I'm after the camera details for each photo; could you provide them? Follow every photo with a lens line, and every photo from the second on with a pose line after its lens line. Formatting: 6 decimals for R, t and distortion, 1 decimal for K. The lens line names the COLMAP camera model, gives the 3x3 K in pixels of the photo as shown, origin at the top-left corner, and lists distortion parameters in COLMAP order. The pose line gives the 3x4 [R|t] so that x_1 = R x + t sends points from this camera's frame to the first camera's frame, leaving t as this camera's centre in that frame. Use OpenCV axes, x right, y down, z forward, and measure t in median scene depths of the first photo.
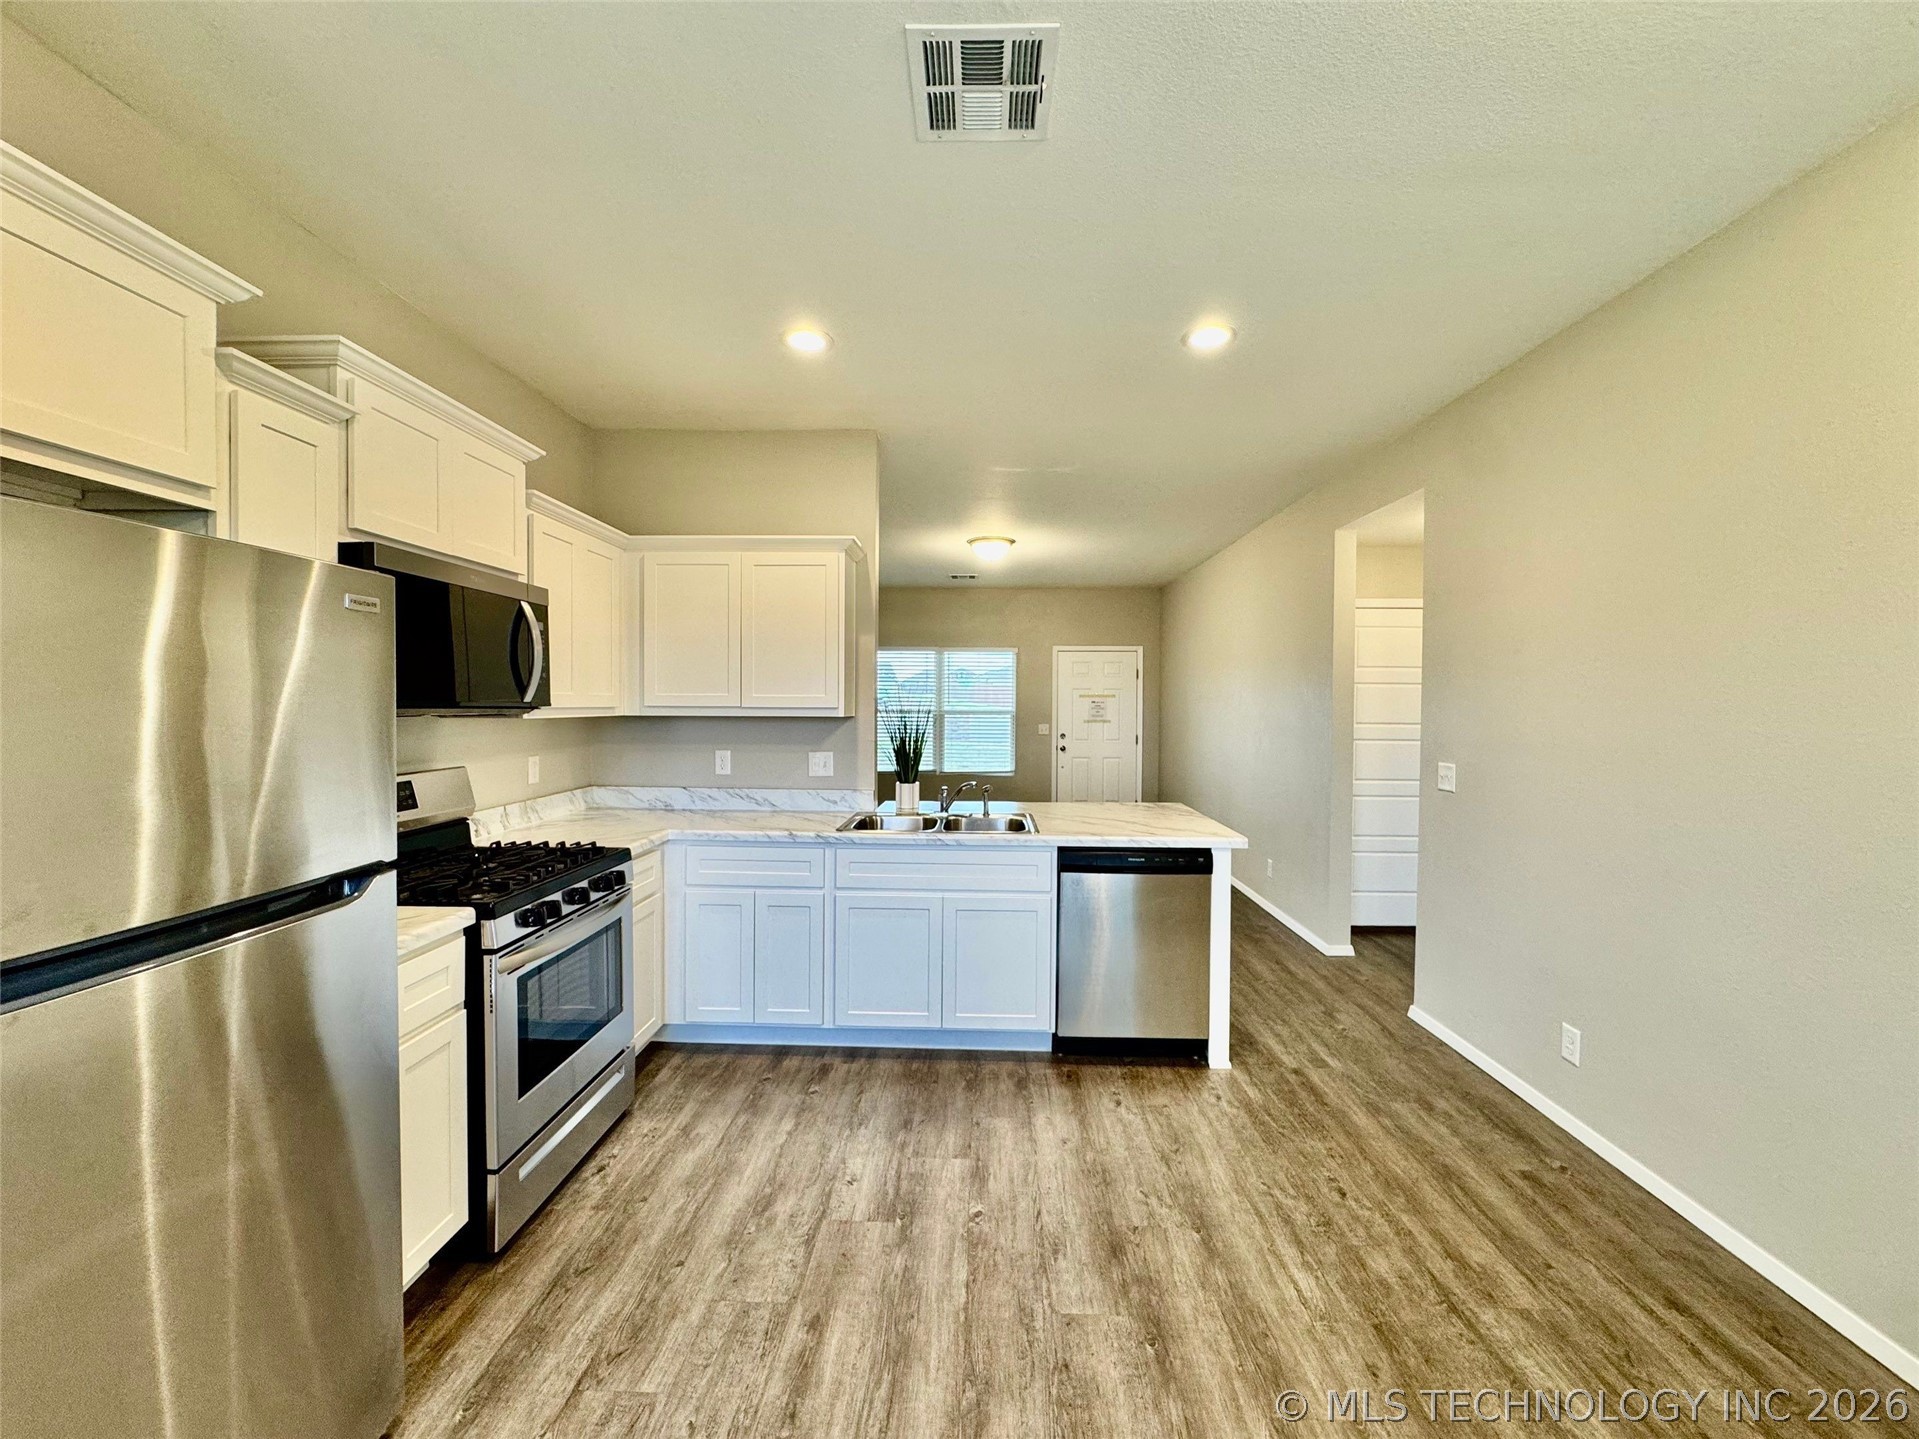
lens RADIAL K [[764.8, 0, 962.4], [0, 764.8, 716.5], [0, 0, 1]] dist [-0.002132, 0.000355]
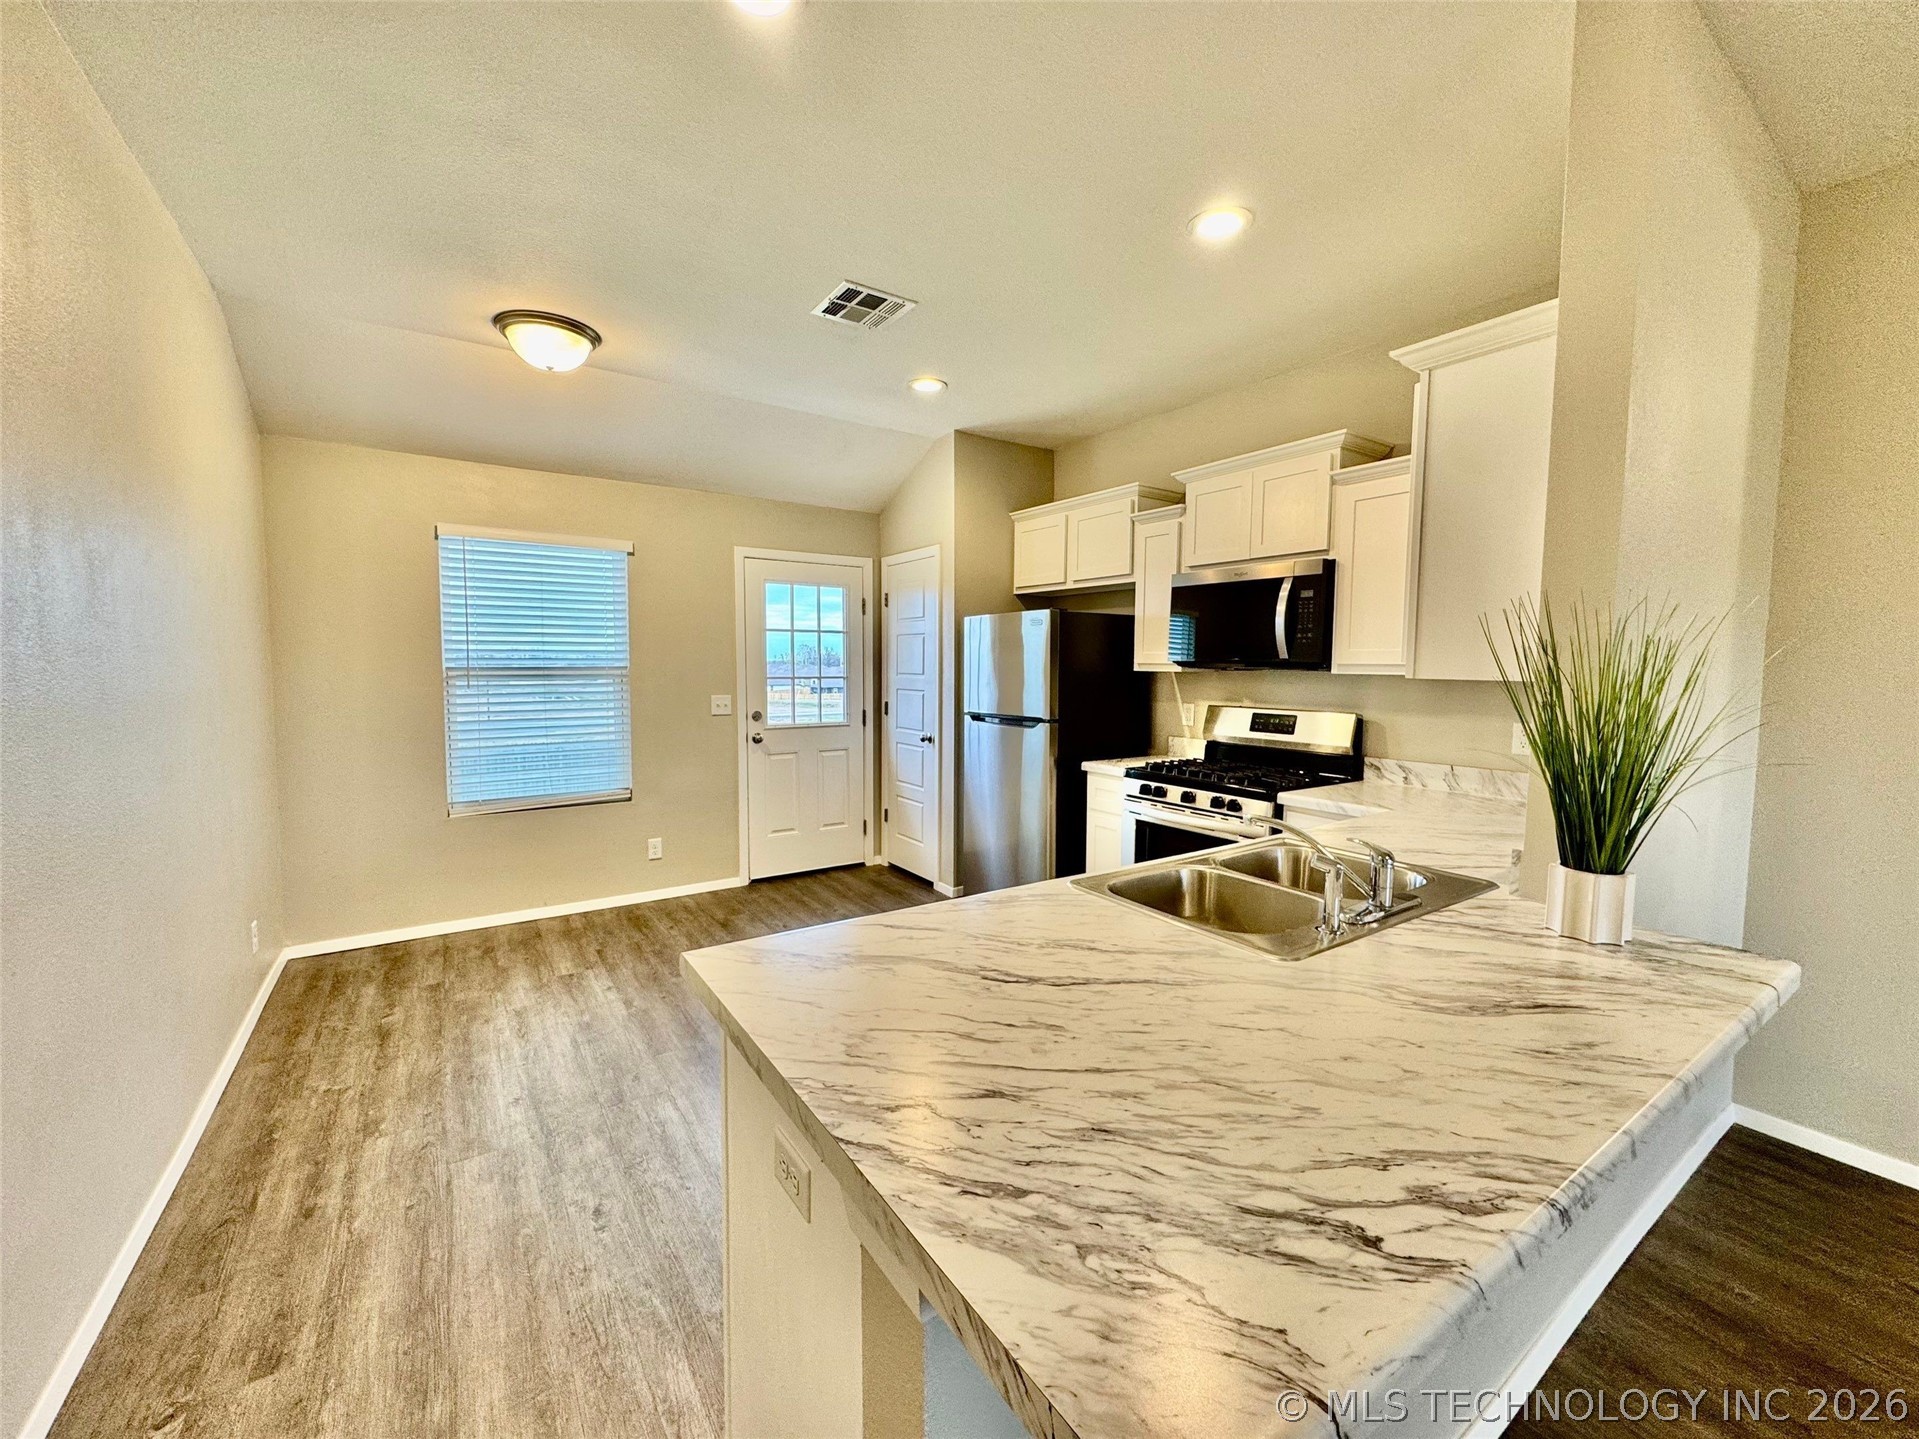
lens RADIAL K [[764.8, 0, 960.5], [0, 764.8, 716.0], [0, 0, 1]] dist [-0.002132, 0.000355]
pose [[-0.810016, 0.027427, -0.585766, 0.562005], [-0.022833, 0.996673, 0.078242, -0.010983], [0.585963, 0.076752, -0.806695, 1.625995]]
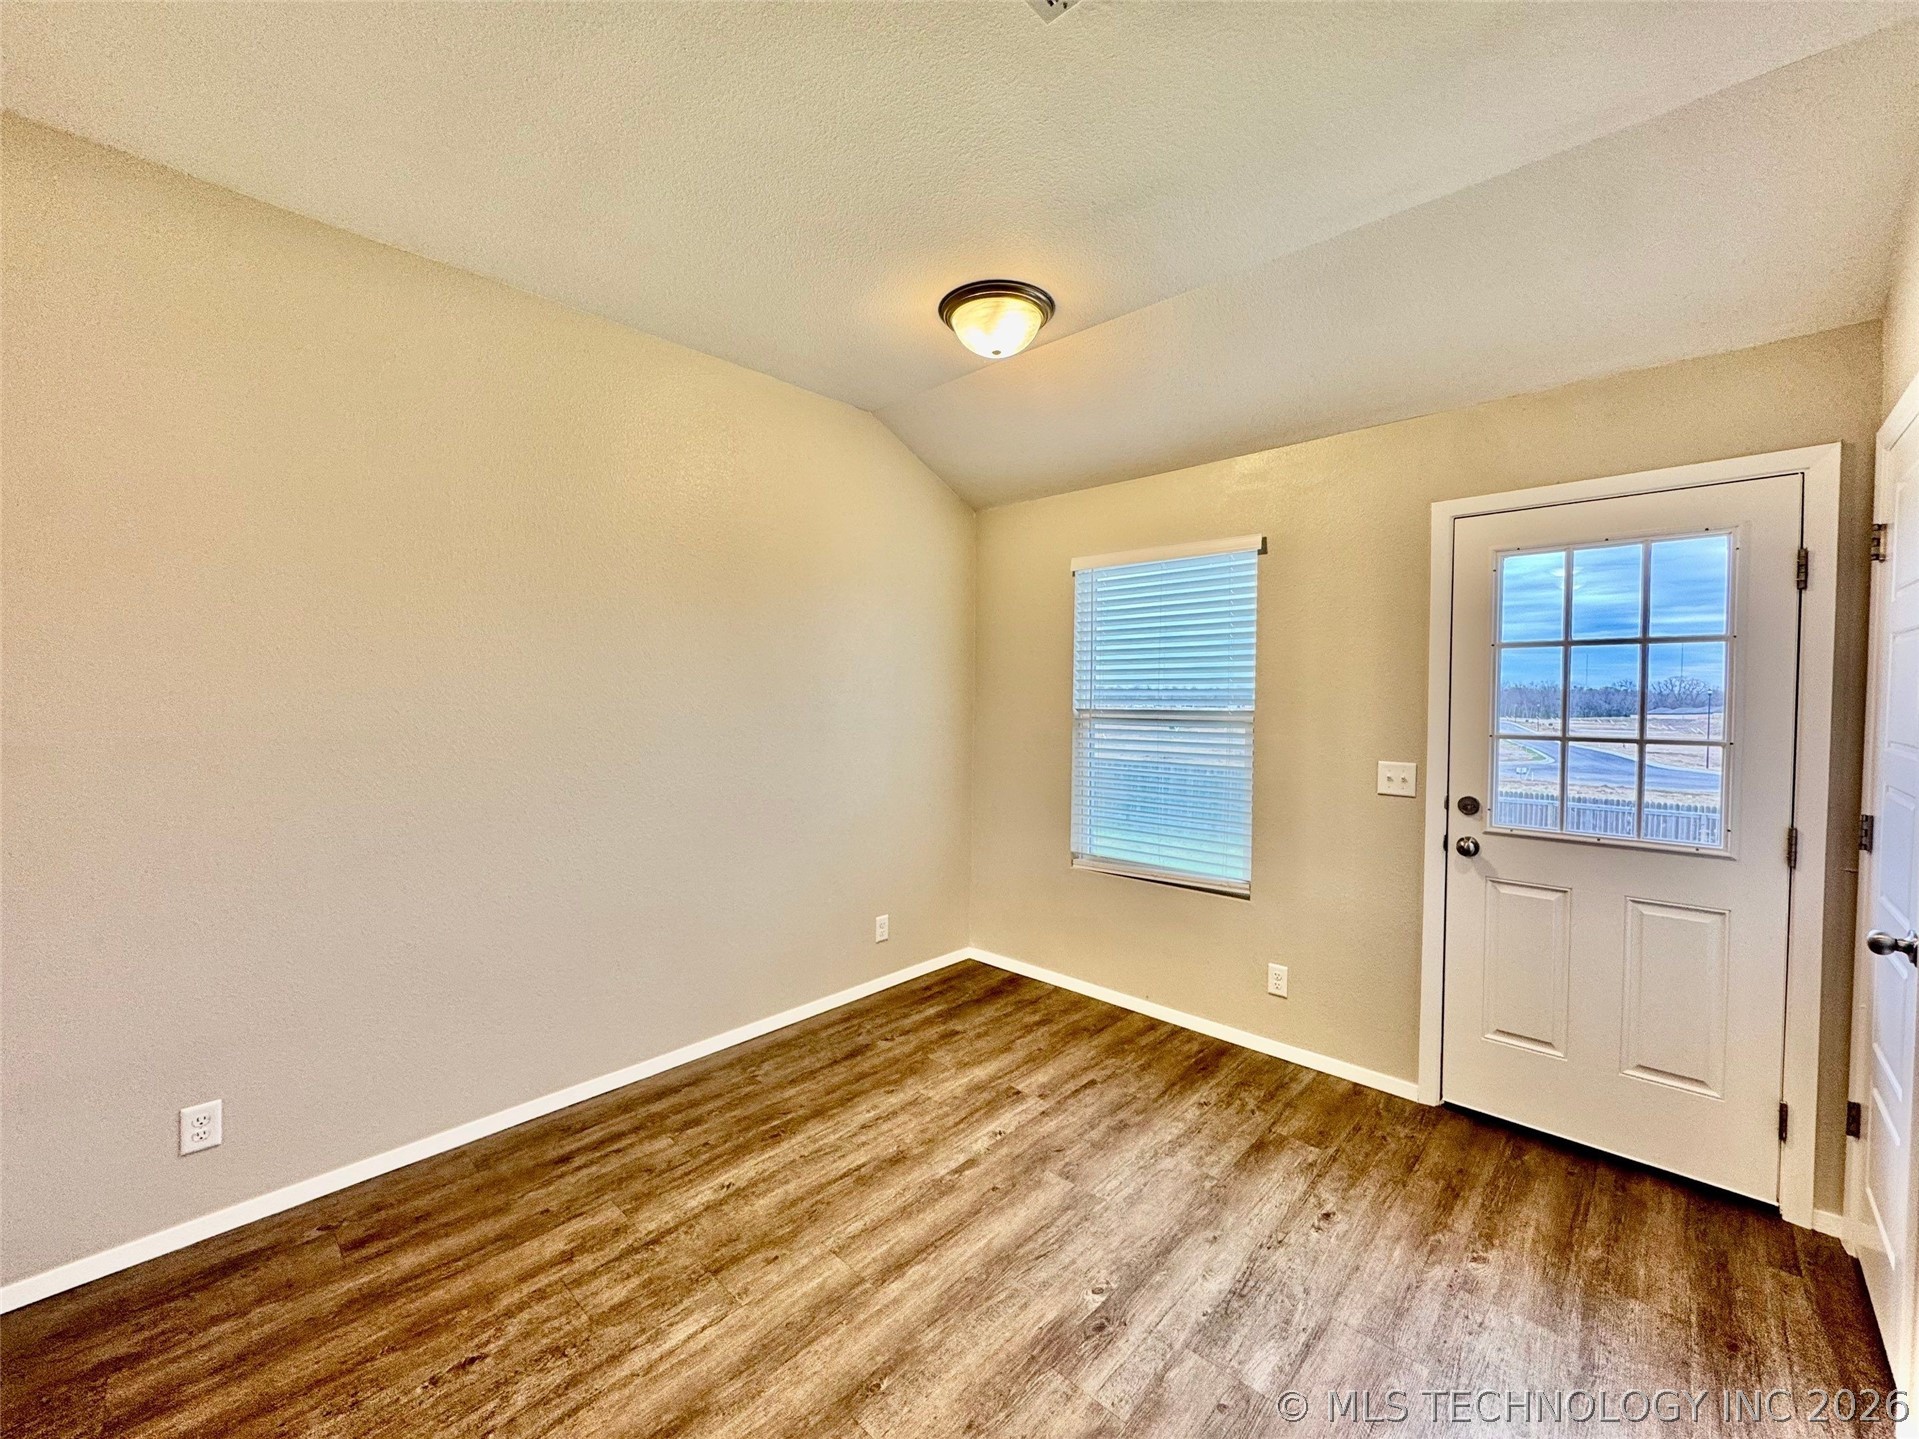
lens RADIAL K [[764.8, 0, 961.7], [0, 764.8, 717.0], [0, 0, 1]] dist [-0.002132, 0.000355]
pose [[-0.748440, -0.030790, 0.662488, -0.270123], [0.001343, 0.998849, 0.047940, -0.019432], [-0.663202, 0.036770, -0.747537, 1.038036]]
